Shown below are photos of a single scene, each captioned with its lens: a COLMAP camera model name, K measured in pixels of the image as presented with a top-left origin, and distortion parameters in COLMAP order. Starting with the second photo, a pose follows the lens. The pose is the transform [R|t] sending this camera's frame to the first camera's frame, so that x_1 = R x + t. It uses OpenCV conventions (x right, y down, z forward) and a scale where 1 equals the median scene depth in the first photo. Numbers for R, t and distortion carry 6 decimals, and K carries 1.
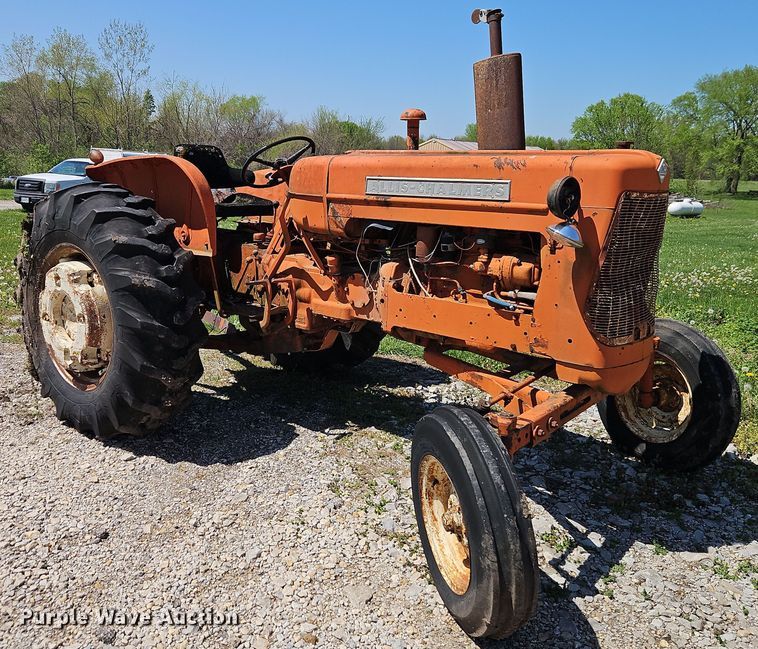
lens RADIAL K [[704.0, 0, 380.4], [0, 704.0, 307.2], [0, 0, 1]] dist [0.086463, -0.113075]
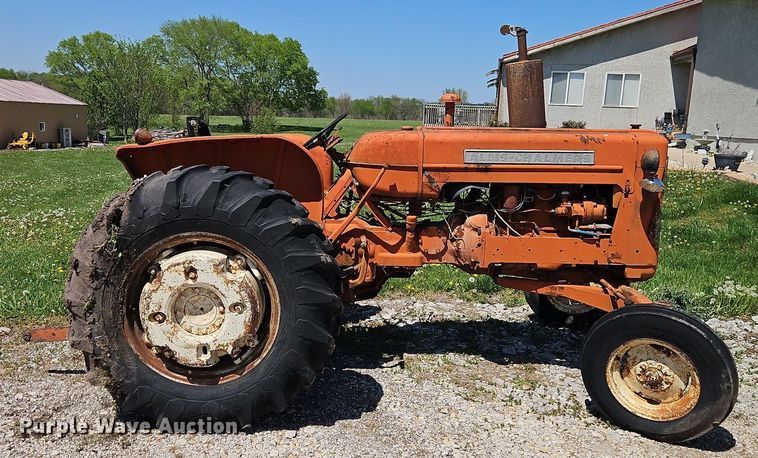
lens RADIAL K [[666.7, 0, 379.0], [0, 666.7, 229.0], [0, 0, 1]] dist [0.065076, -0.023509]
pose [[0.747514, -0.122013, 0.652943, -0.917631], [0.126844, 0.991116, 0.039991, -0.108999], [-0.652022, 0.052929, 0.756350, 0.197295]]
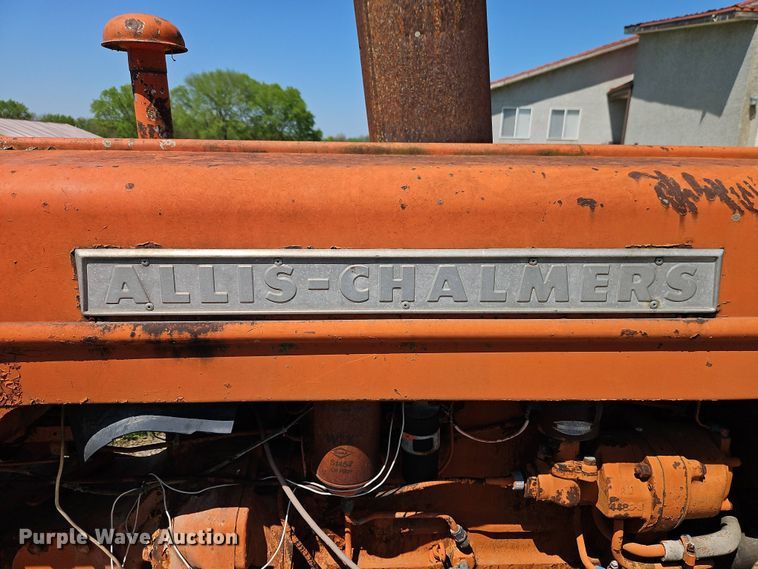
lens RADIAL K [[509.9, 0, 379.0], [0, 509.9, 284.5], [0, 0, 1]] dist [0.049211, -0.040033]
pose [[0.733081, -0.188796, 0.653413, -0.061301], [0.138162, 0.982008, 0.128731, -0.178528], [-0.665961, -0.004093, 0.745975, 0.780459]]
